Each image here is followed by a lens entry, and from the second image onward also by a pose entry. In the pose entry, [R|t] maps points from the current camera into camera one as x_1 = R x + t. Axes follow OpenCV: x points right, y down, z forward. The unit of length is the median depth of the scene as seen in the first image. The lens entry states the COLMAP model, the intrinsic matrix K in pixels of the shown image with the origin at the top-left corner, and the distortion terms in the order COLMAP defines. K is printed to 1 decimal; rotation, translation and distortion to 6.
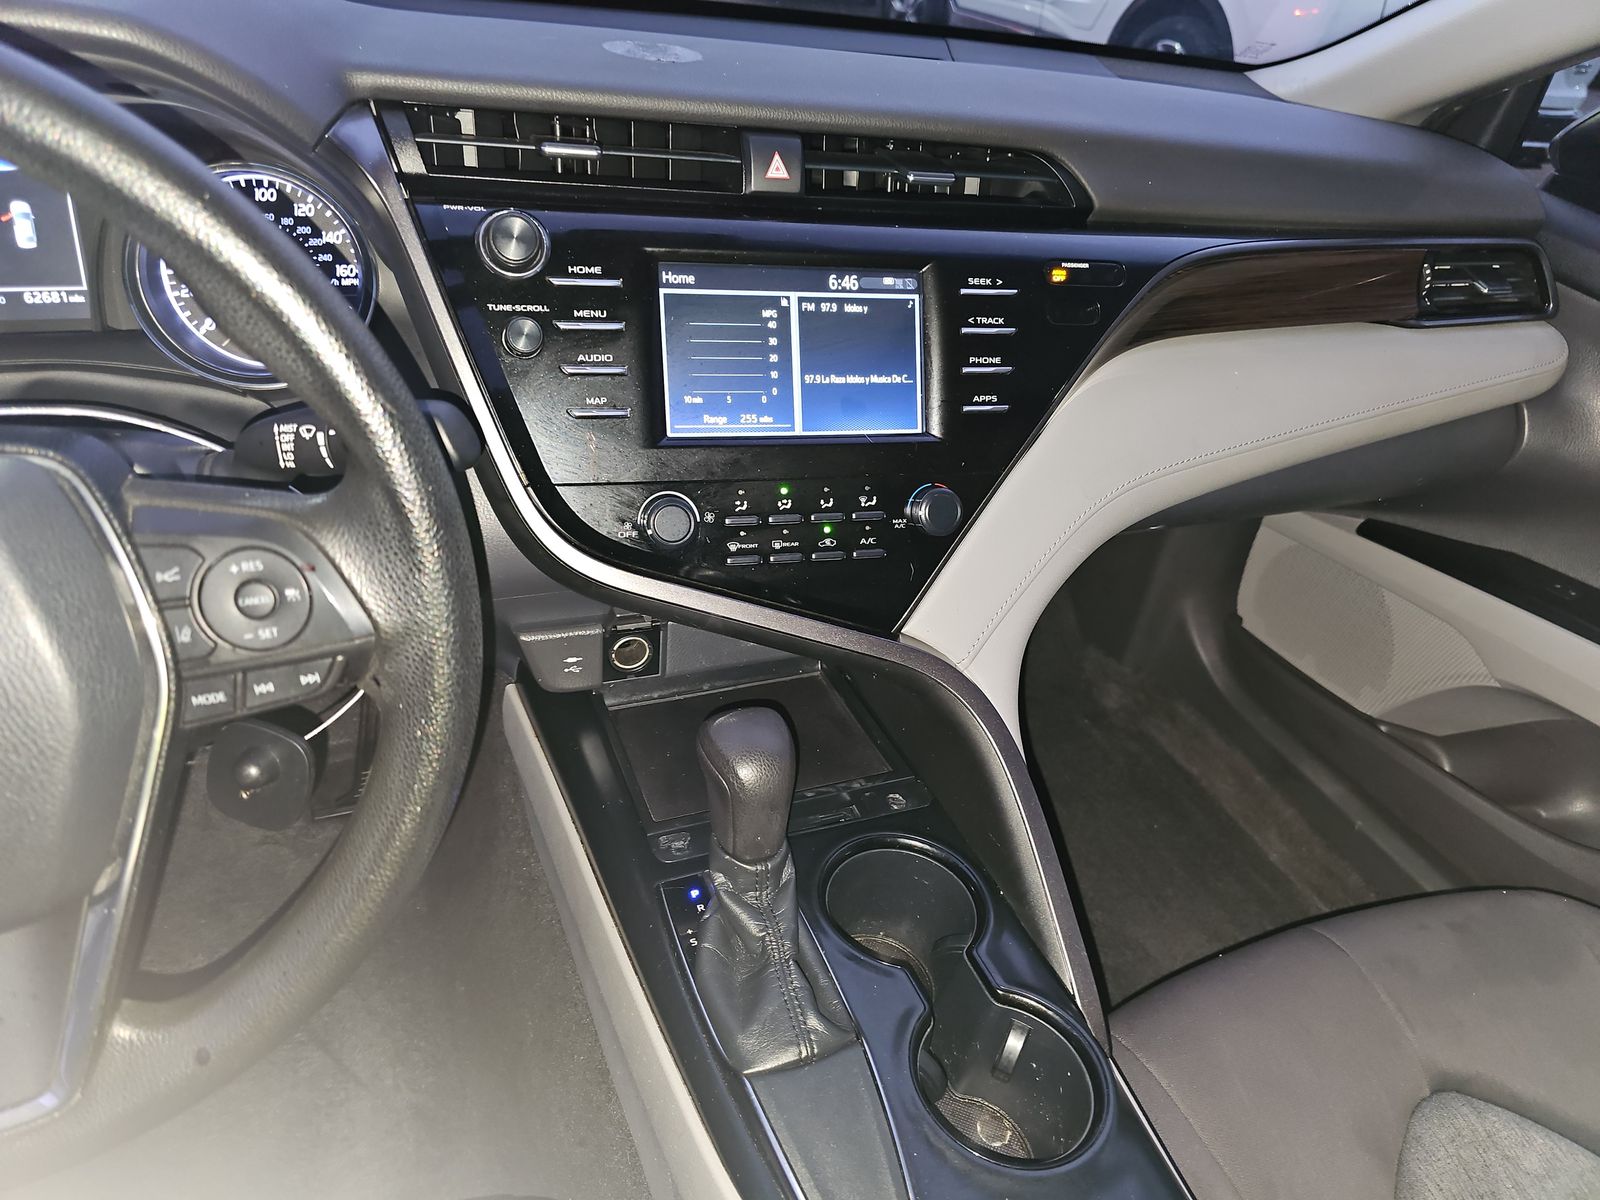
lens RADIAL K [[1062.0, 0, 792.9], [0, 1062.0, 596.3], [0, 0, 1]] dist [0.050686, -0.044238]
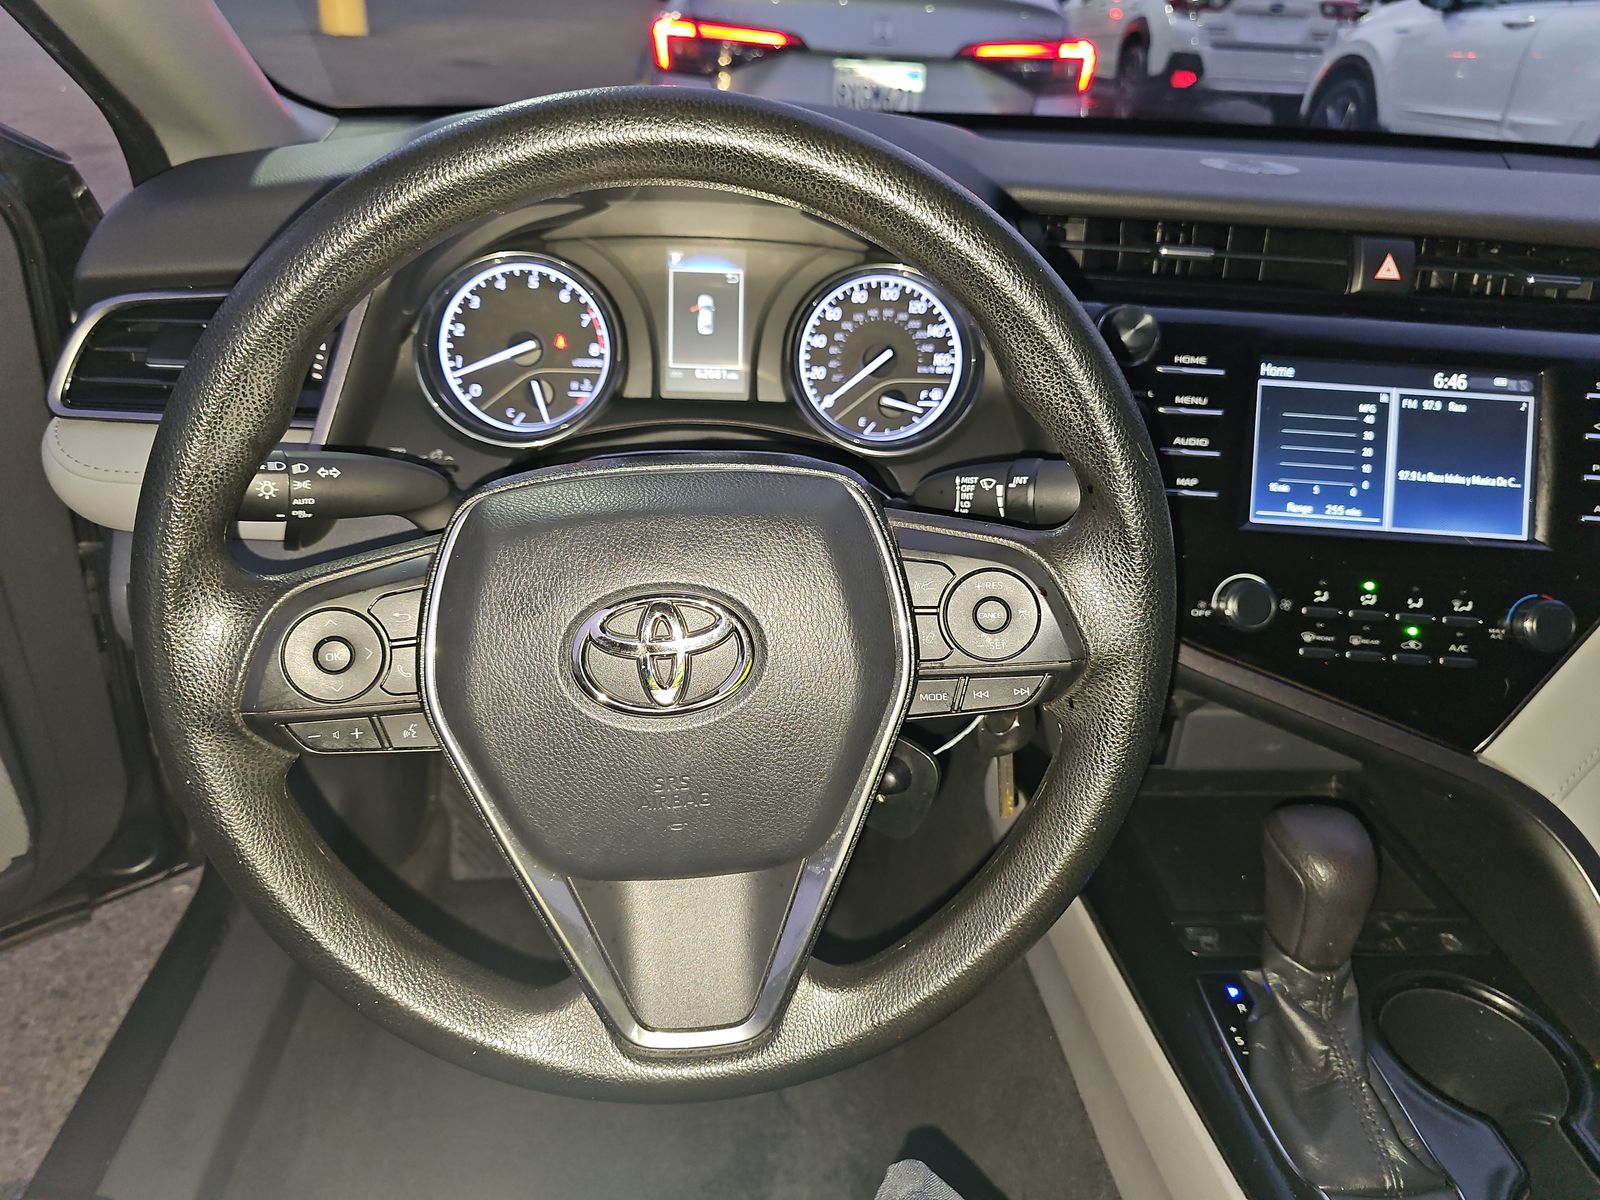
lens RADIAL K [[1078.8, 0, 799.9], [0, 1078.8, 583.1], [0, 0, 1]] dist [0.050464, -0.052880]
pose [[0.947232, 0.091604, -0.307181, -0.194872], [-0.127776, 0.986774, -0.099749, 0.063477], [0.293981, 0.133736, 0.946409, -0.093066]]
